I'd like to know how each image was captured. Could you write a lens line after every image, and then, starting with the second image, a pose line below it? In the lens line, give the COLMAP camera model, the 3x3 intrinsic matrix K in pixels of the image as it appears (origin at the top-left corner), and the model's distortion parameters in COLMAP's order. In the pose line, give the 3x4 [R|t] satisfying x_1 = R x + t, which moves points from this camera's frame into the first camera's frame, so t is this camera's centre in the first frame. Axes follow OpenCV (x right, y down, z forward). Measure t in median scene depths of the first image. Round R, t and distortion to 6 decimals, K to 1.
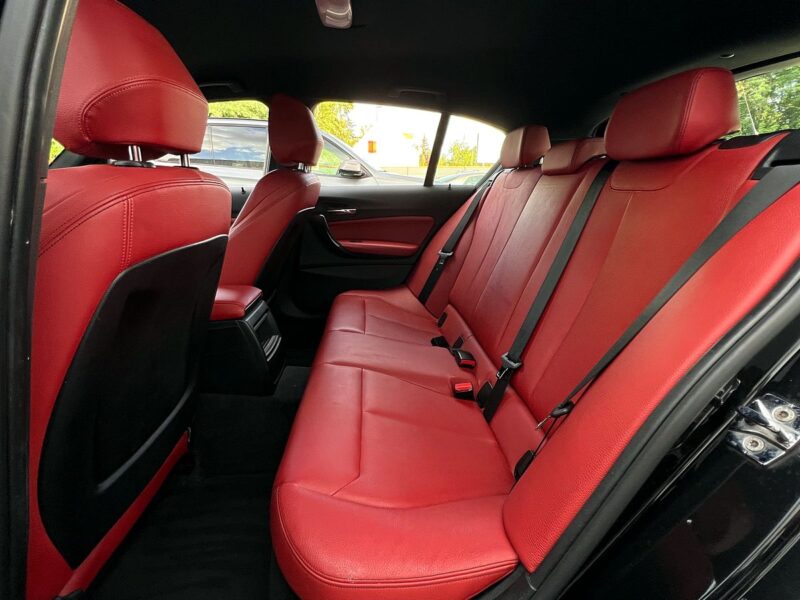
lens RADIAL K [[361.0, 0, 400.0], [0, 361.0, 300.0], [0, 0, 1]] dist [-0.001231, -0.000130]
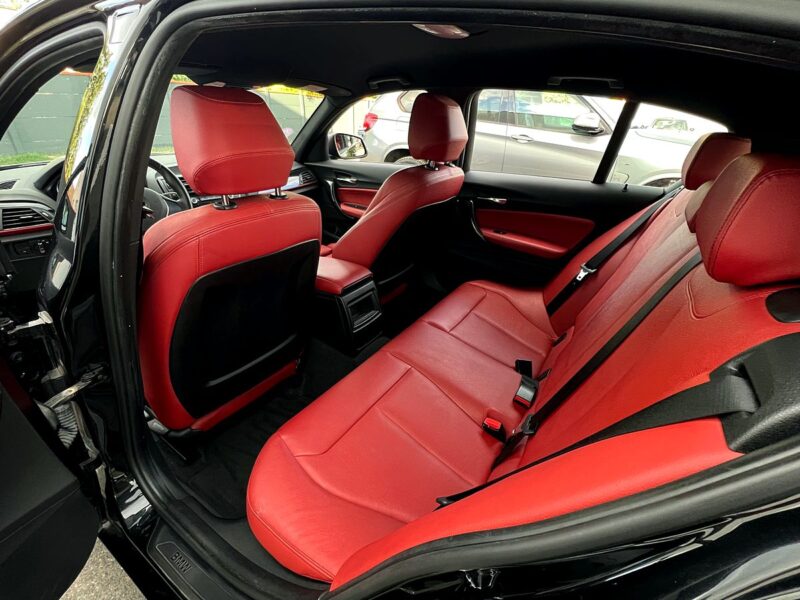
lens RADIAL K [[361.0, 0, 400.0], [0, 361.0, 300.0], [0, 0, 1]] dist [-0.001231, -0.000130]
pose [[0.805385, 0.289656, -0.517159, 0.235267], [-0.212178, 0.955539, 0.204758, -0.141010], [0.553475, -0.055179, 0.831036, 0.034846]]
